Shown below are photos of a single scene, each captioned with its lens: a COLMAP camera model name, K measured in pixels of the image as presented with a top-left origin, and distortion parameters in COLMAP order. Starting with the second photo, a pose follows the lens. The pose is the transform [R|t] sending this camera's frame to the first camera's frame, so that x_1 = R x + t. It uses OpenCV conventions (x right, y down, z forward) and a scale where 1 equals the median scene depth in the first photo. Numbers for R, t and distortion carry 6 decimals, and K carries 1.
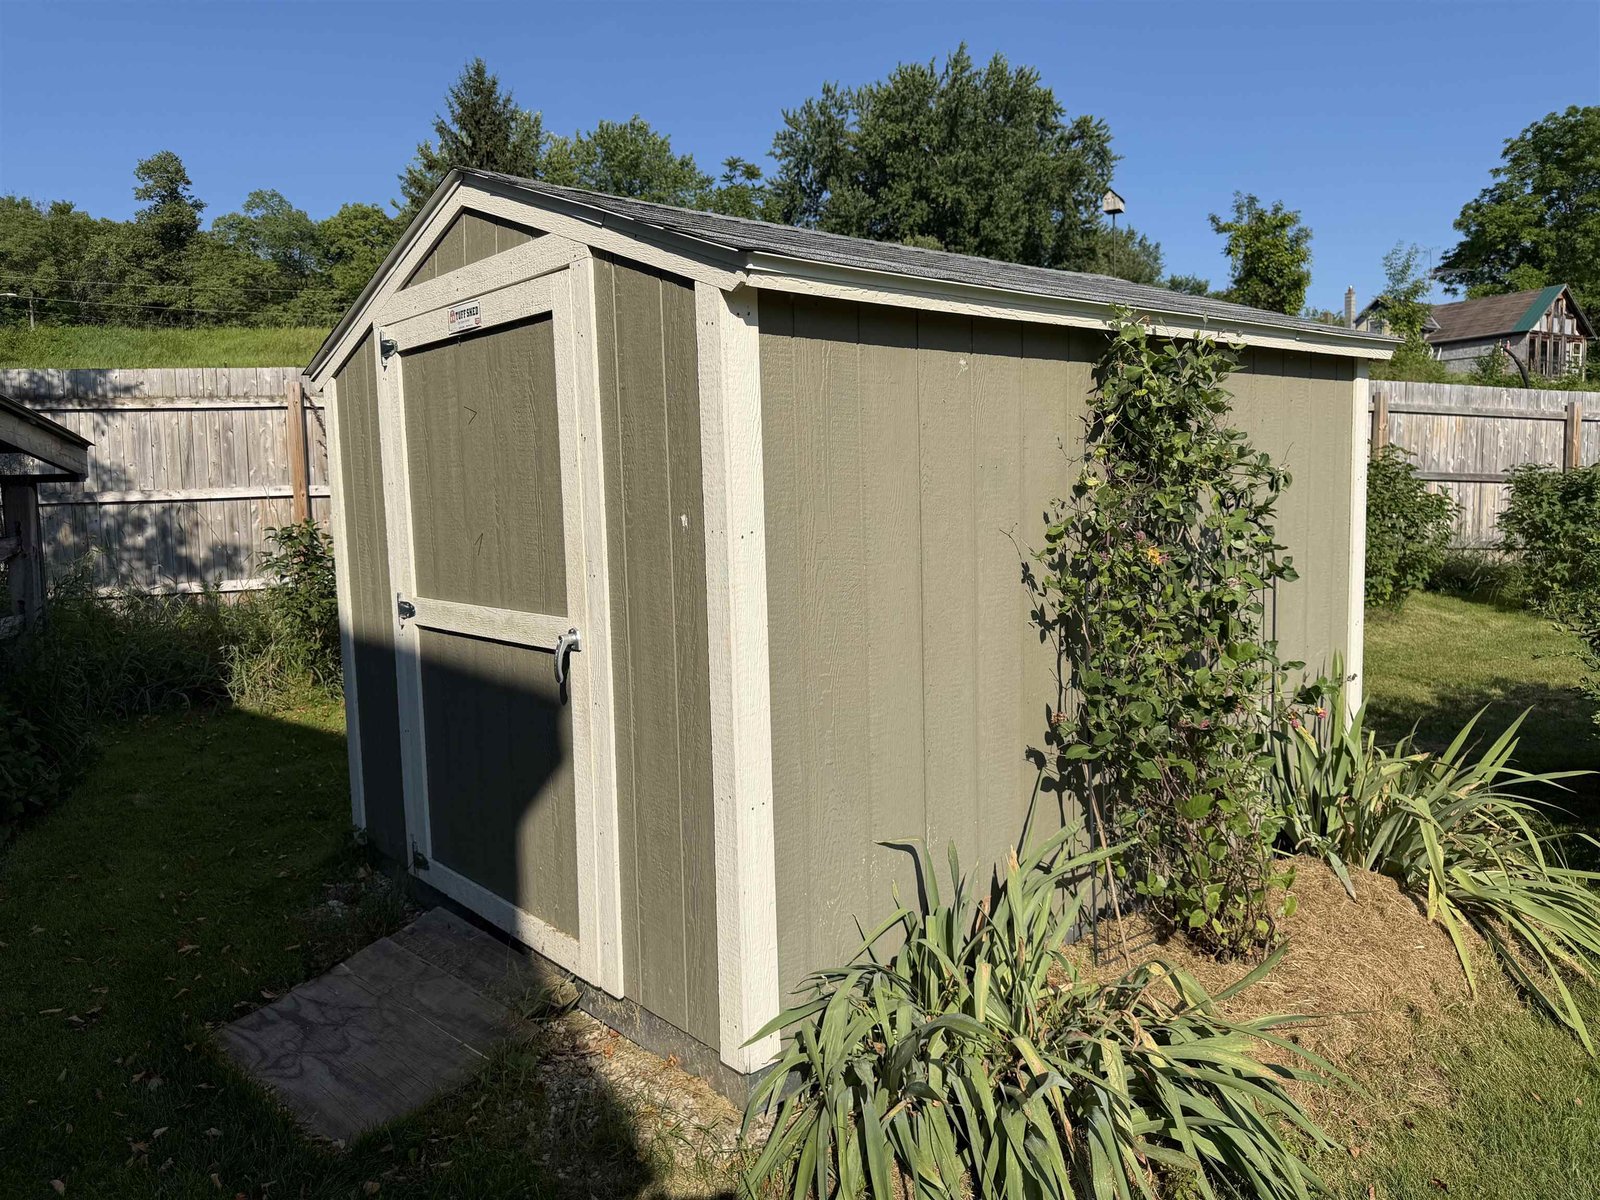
lens RADIAL K [[1138.8, 0, 800.0], [0, 1138.8, 600.0], [0, 0, 1]] dist [0.030615, -0.033963]
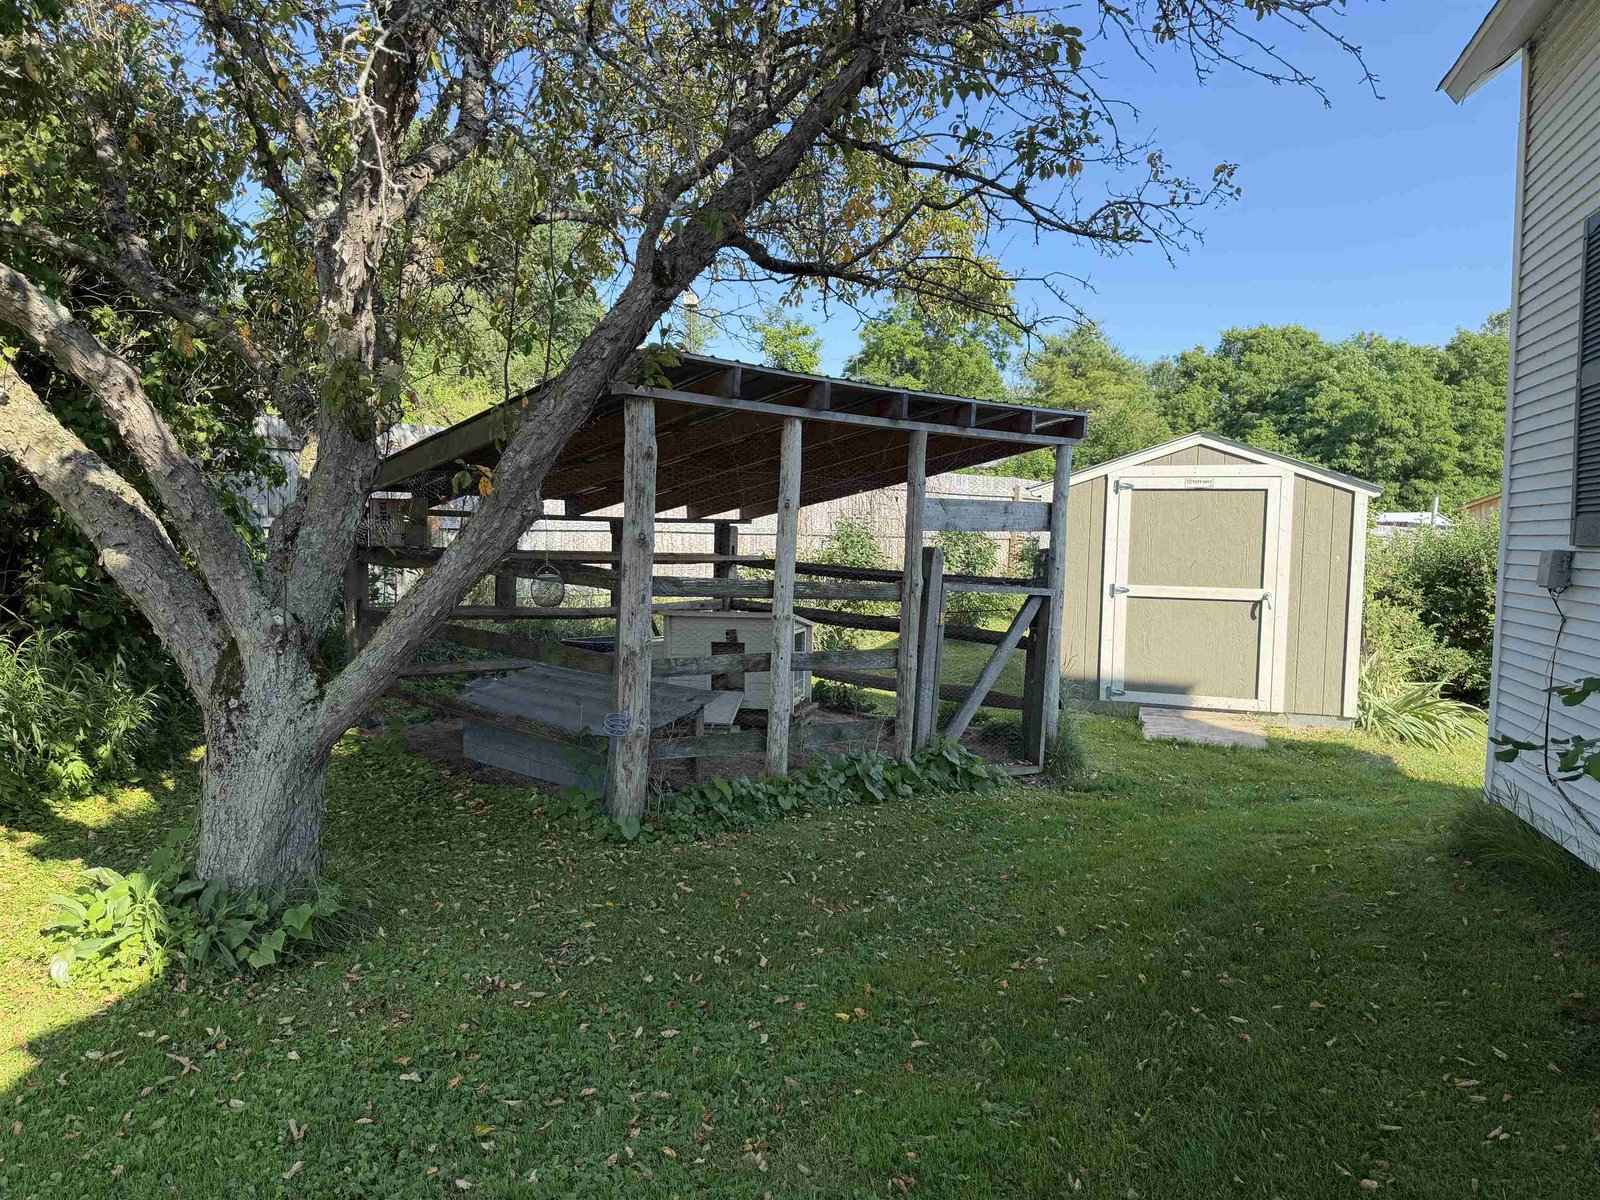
lens RADIAL K [[1138.8, 0, 800.0], [0, 1138.8, 600.0], [0, 0, 1]] dist [0.030615, -0.033963]
pose [[0.865987, 0.009176, 0.499982, -0.123949], [0.009629, 0.999340, -0.035019, 0.006042], [-0.499974, 0.035140, 0.865327, -0.044246]]
